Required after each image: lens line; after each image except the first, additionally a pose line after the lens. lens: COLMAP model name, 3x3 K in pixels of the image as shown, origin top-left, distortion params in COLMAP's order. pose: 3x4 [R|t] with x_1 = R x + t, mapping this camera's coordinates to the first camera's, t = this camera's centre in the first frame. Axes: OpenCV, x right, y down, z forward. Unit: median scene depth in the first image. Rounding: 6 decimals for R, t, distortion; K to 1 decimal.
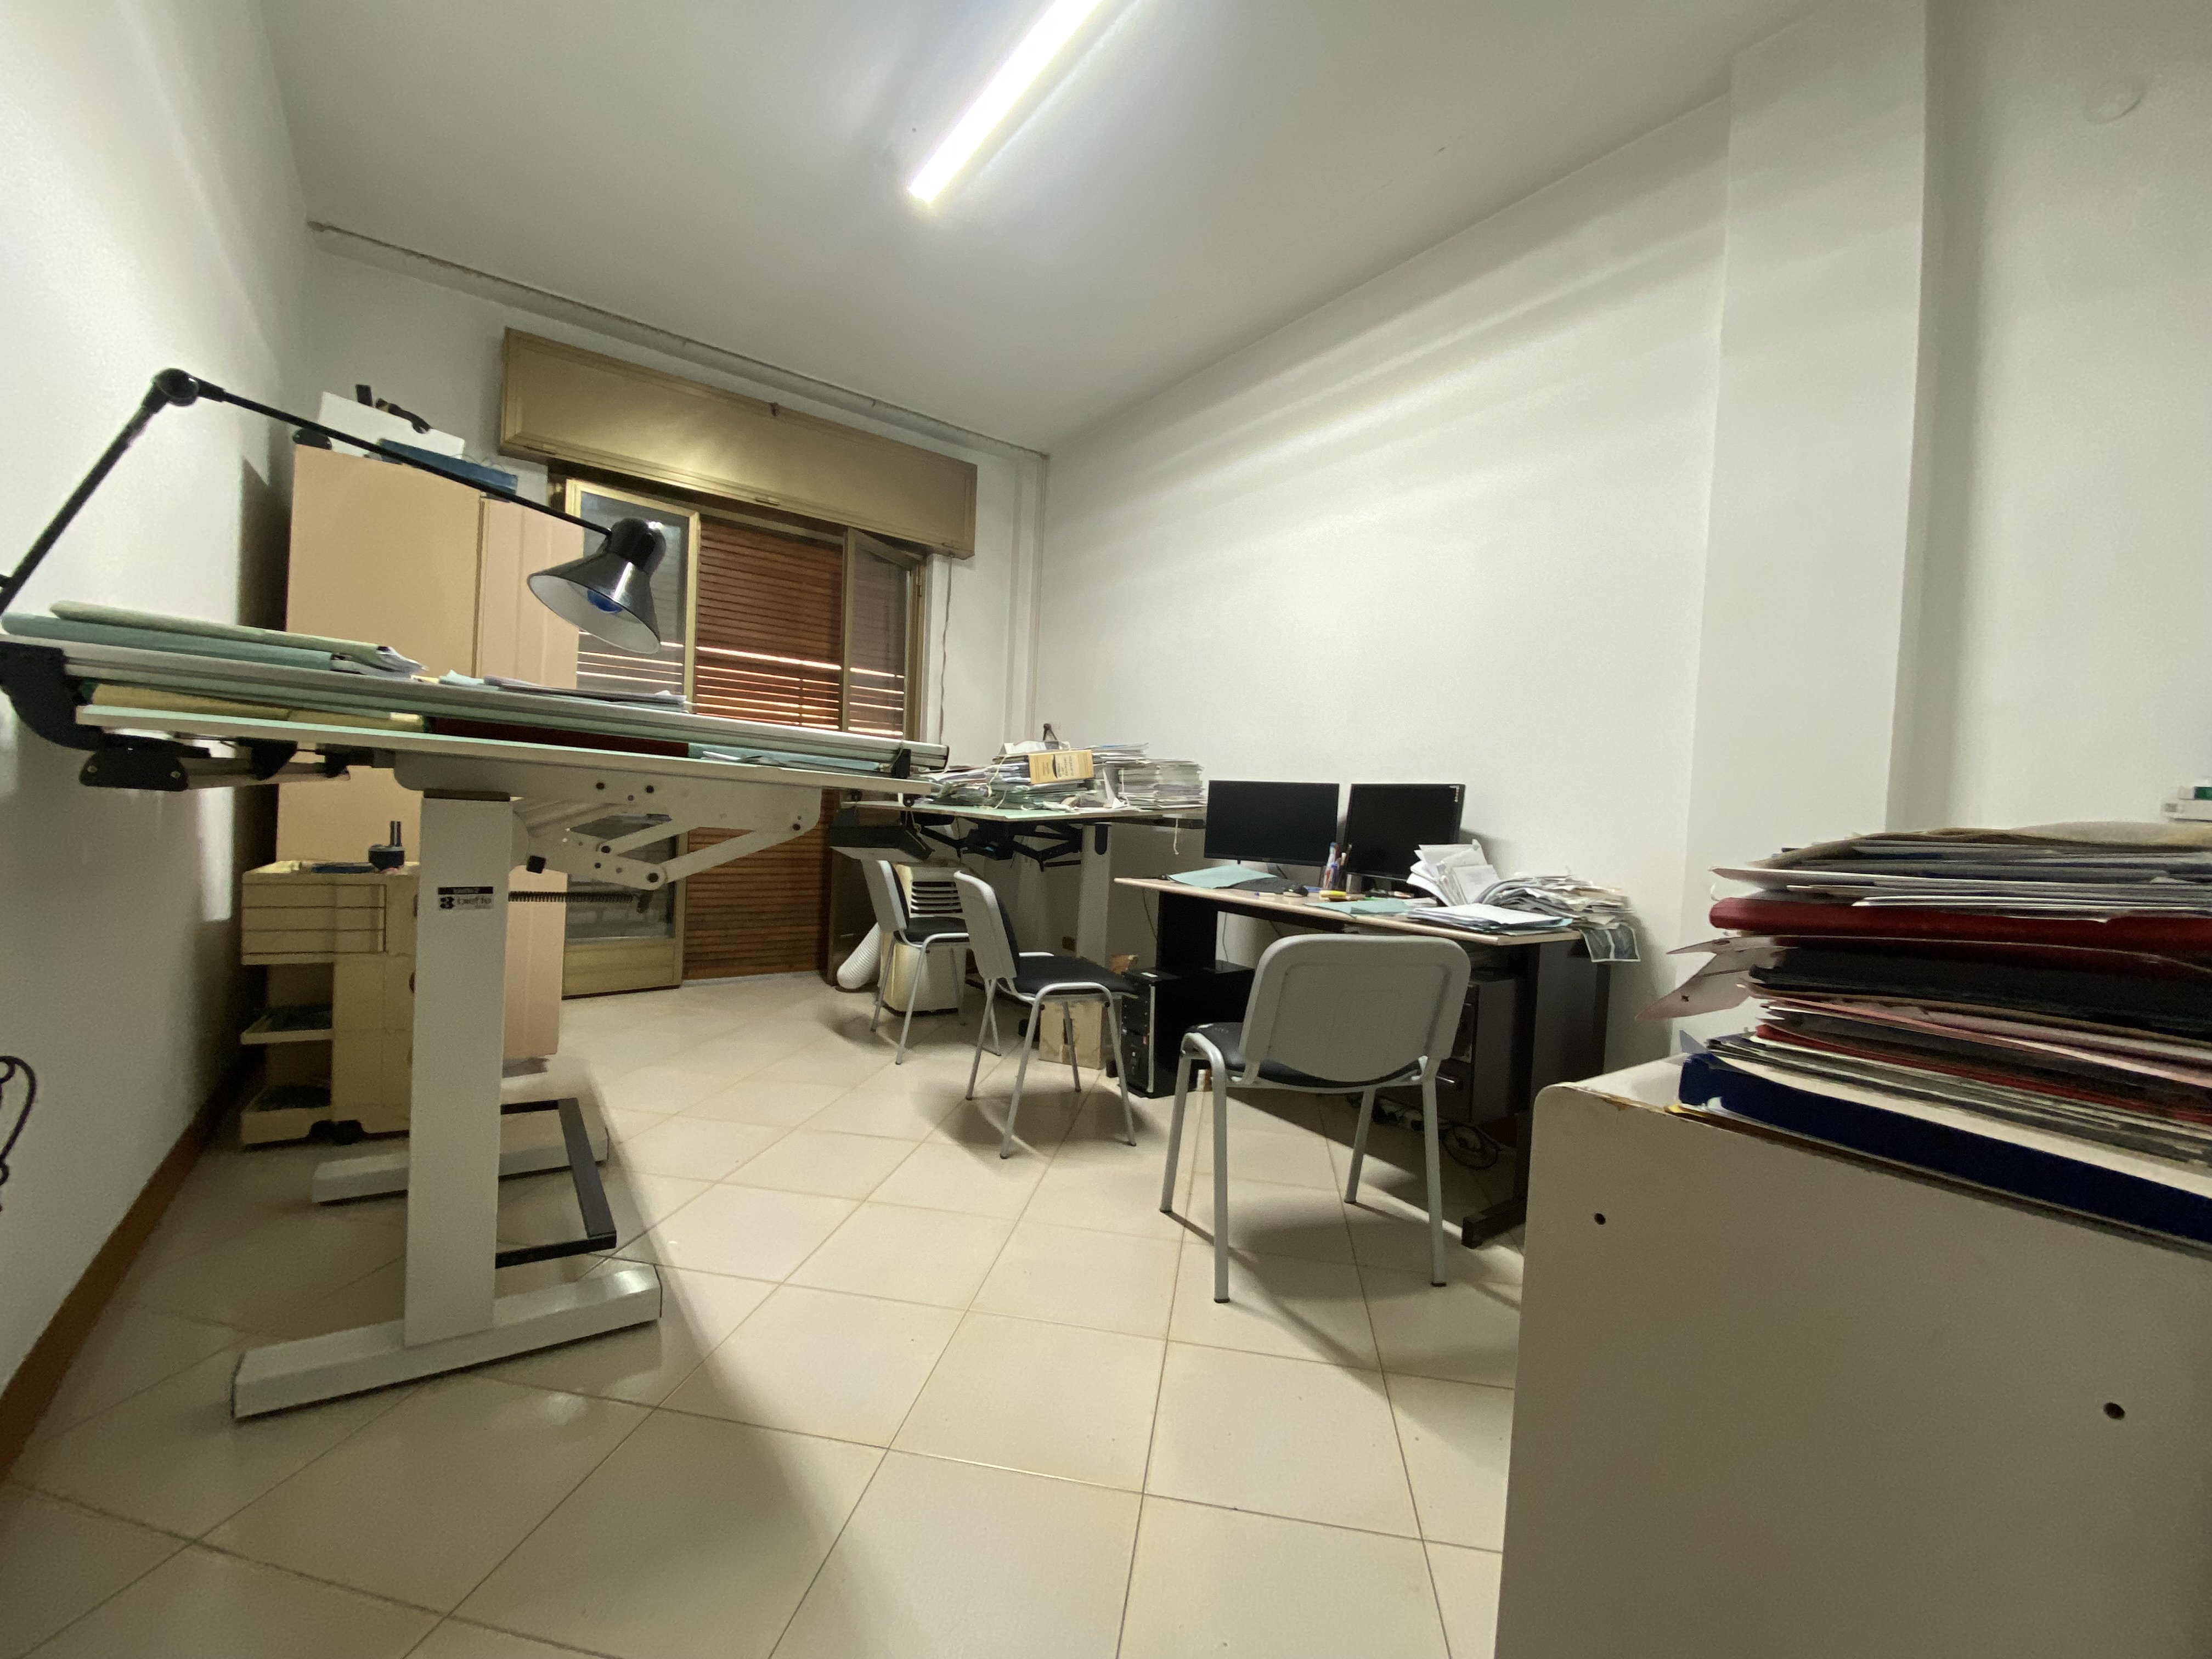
lens RADIAL K [[920.8, 0, 1106.0], [0, 920.8, 829.5], [0, 0, 1]] dist [-0.000153, -0.000003]
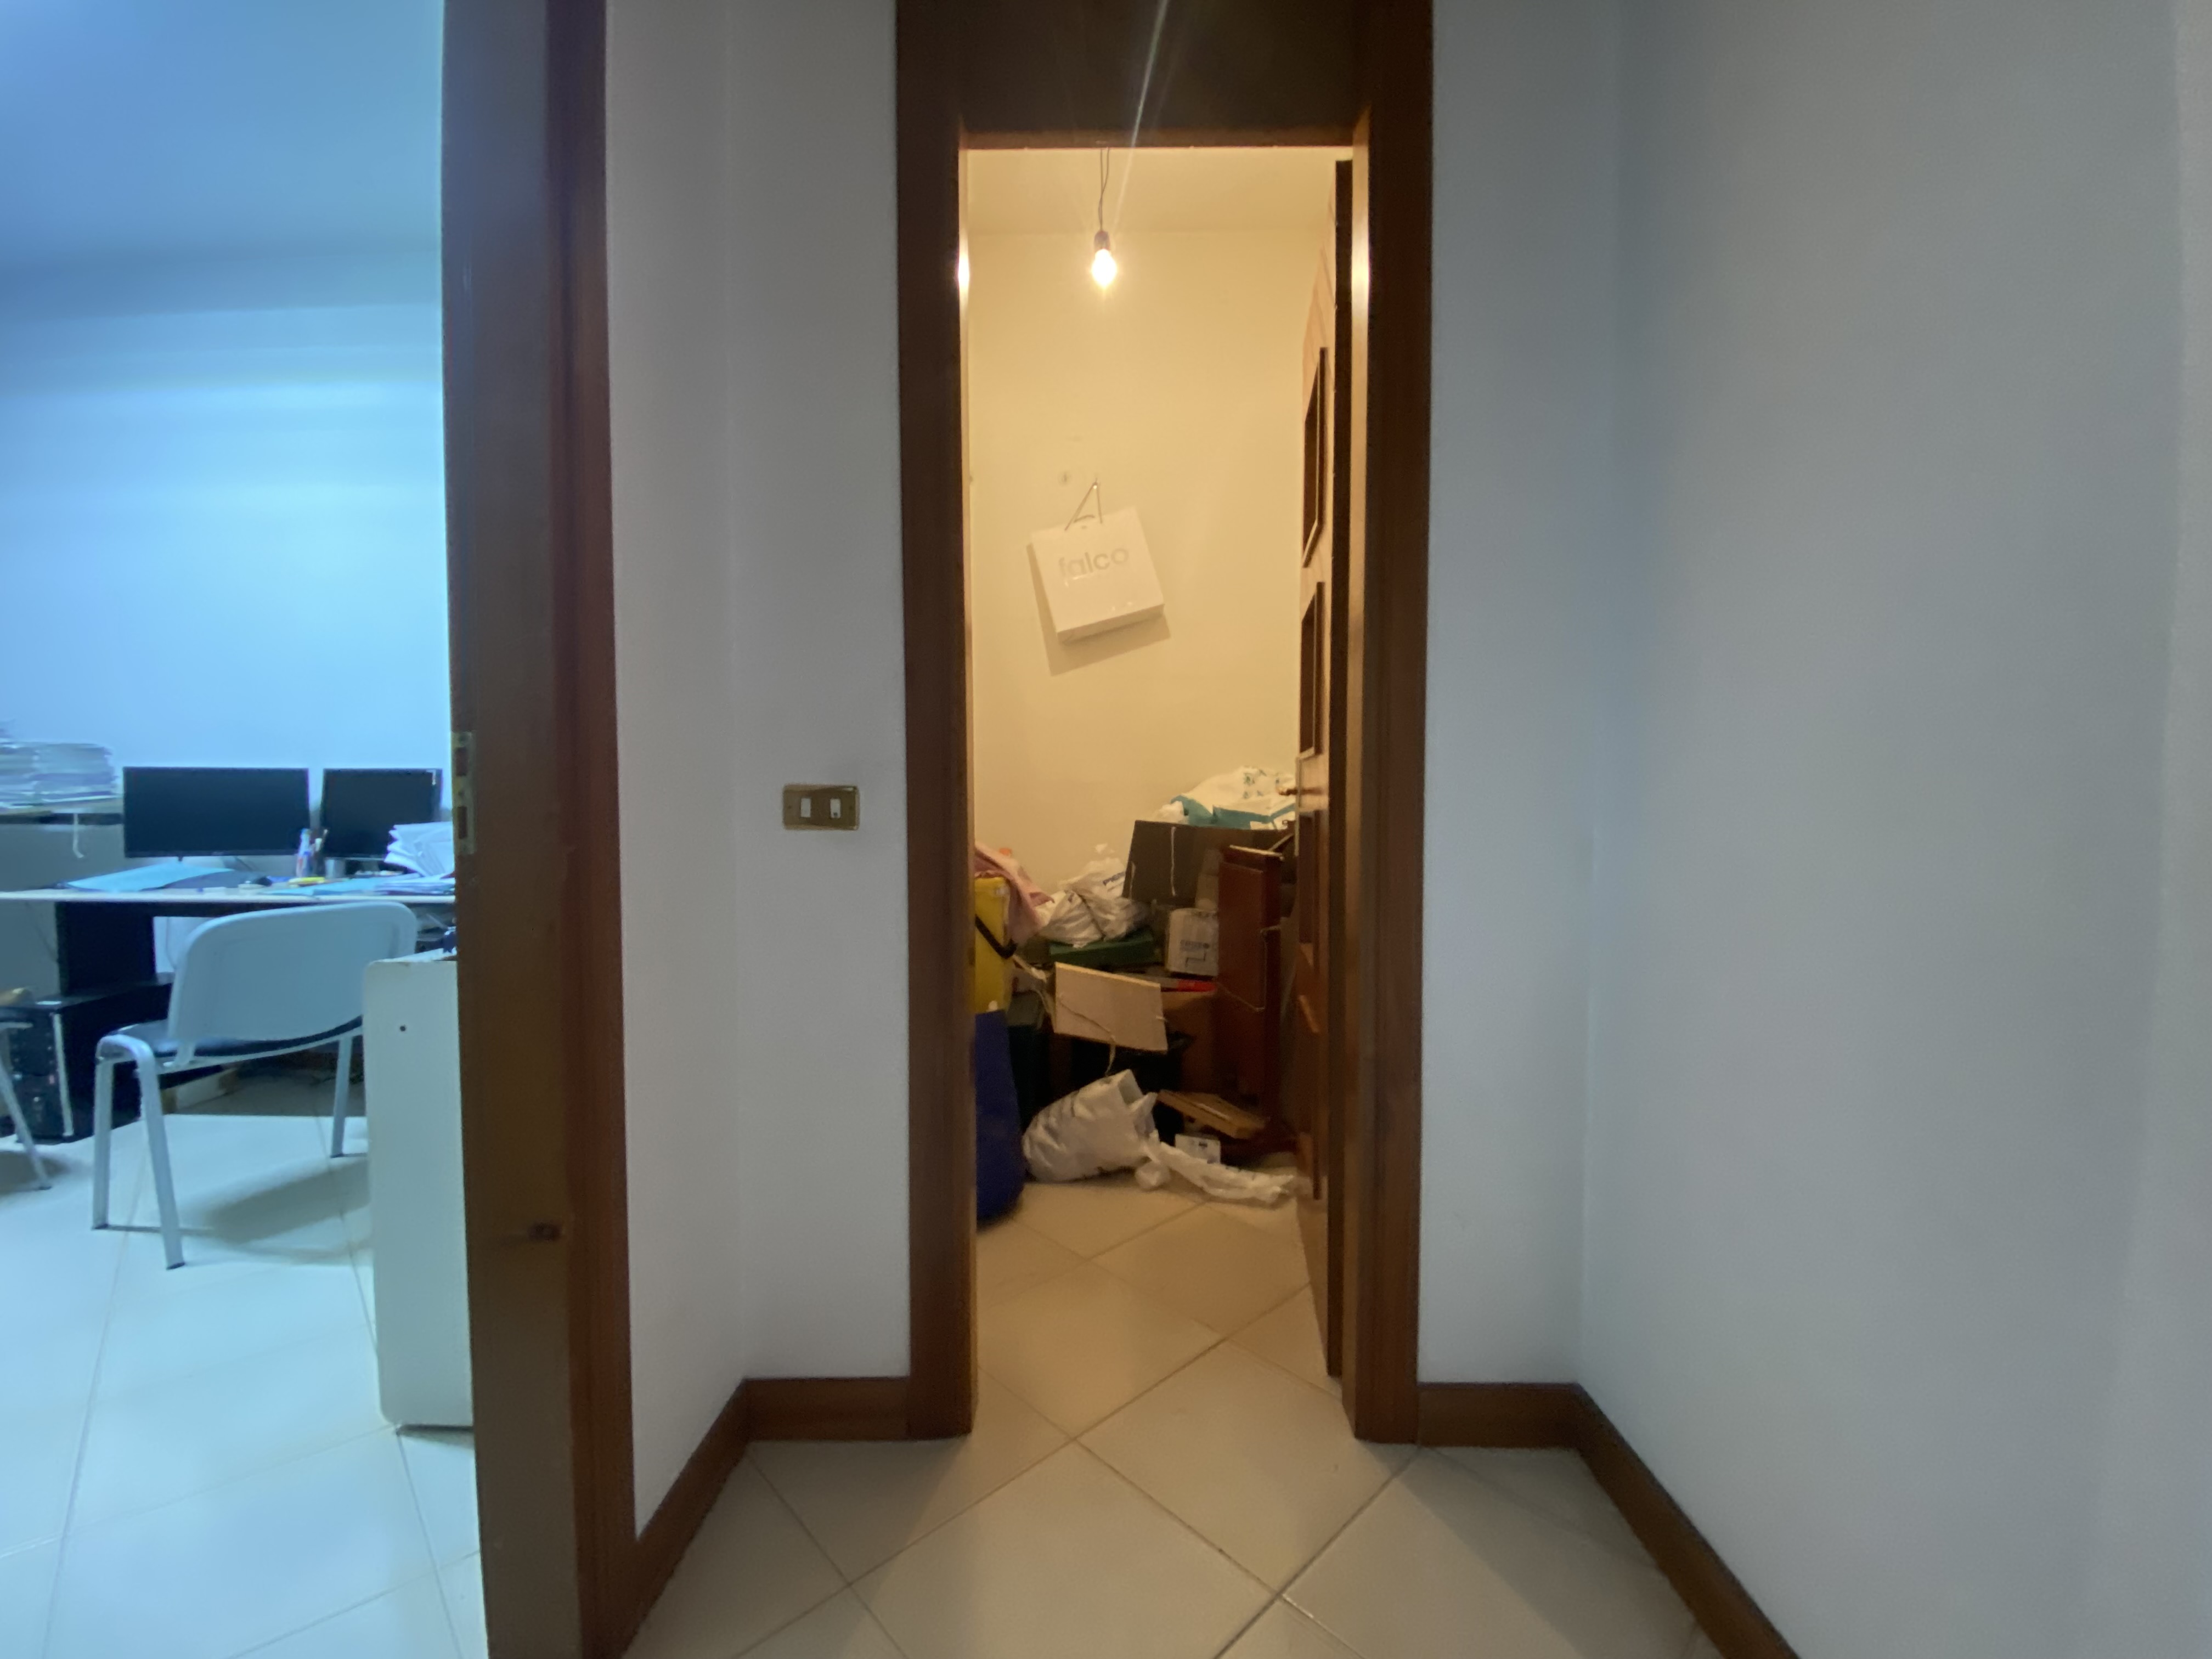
lens RADIAL K [[878.4, 0, 1106.0], [0, 878.4, 829.5], [0, 0, 1]] dist [0.001712, -0.013164]
pose [[0.586422, -0.078101, 0.806232, -0.001927], [0.045571, 0.996945, 0.063429, -0.005335], [-0.808723, -0.000455, 0.588189, -0.243178]]
